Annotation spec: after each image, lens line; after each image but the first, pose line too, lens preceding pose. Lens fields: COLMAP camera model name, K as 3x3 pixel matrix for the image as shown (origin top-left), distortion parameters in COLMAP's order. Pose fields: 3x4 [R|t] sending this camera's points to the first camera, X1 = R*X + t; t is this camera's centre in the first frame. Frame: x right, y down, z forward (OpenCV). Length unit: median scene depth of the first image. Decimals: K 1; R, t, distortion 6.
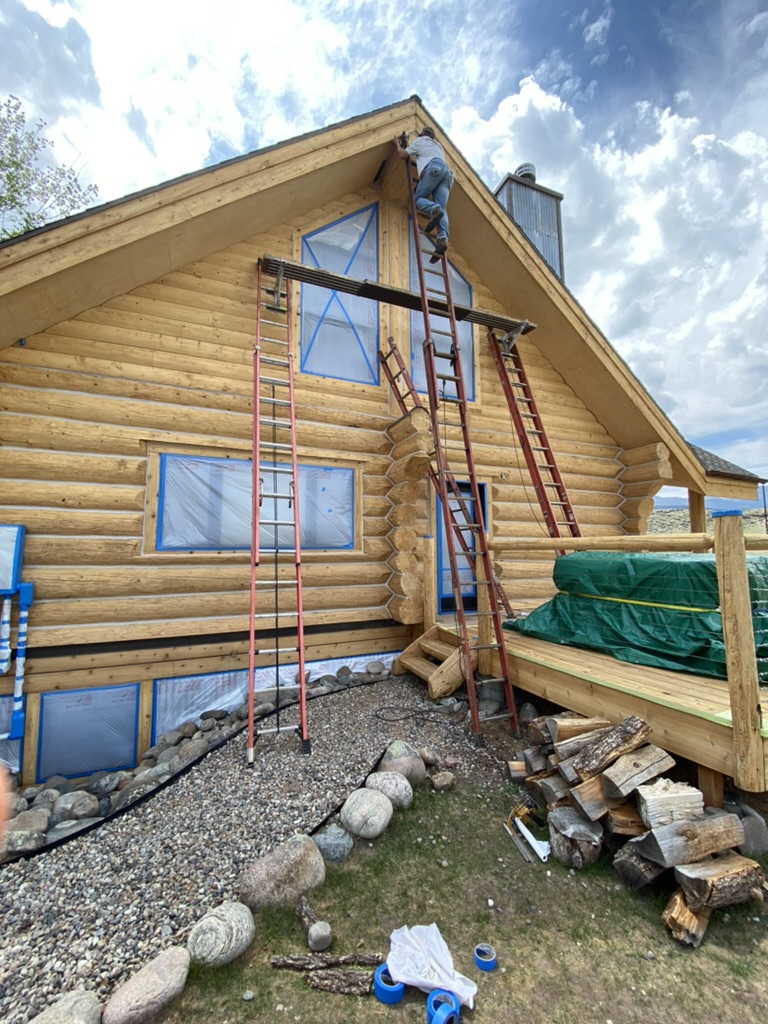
lens RADIAL K [[411.3, 0, 386.5], [0, 411.3, 514.3], [0, 0, 1]] dist [-0.015122, -0.000217]
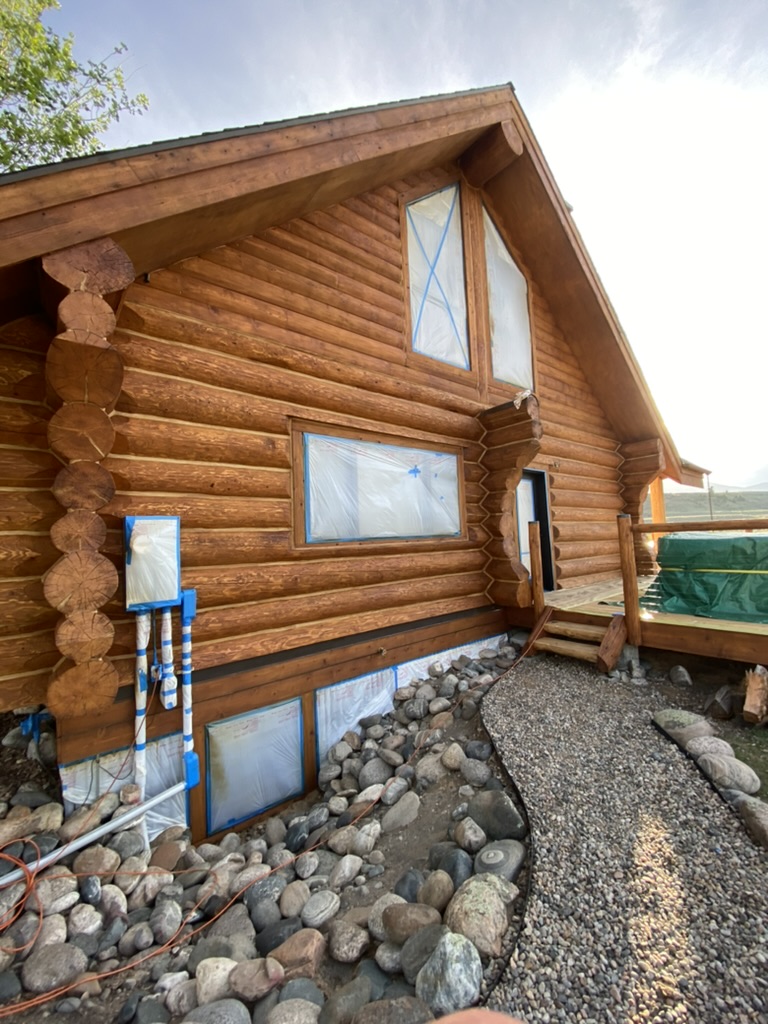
lens RADIAL K [[408.8, 0, 382.6], [0, 408.8, 510.3], [0, 0, 1]] dist [0.002994, 0.000060]
pose [[0.961142, -0.010758, 0.275845, -0.664003], [0.003709, 0.999653, 0.026062, -0.004886], [-0.276029, -0.024026, 0.960849, 0.120238]]
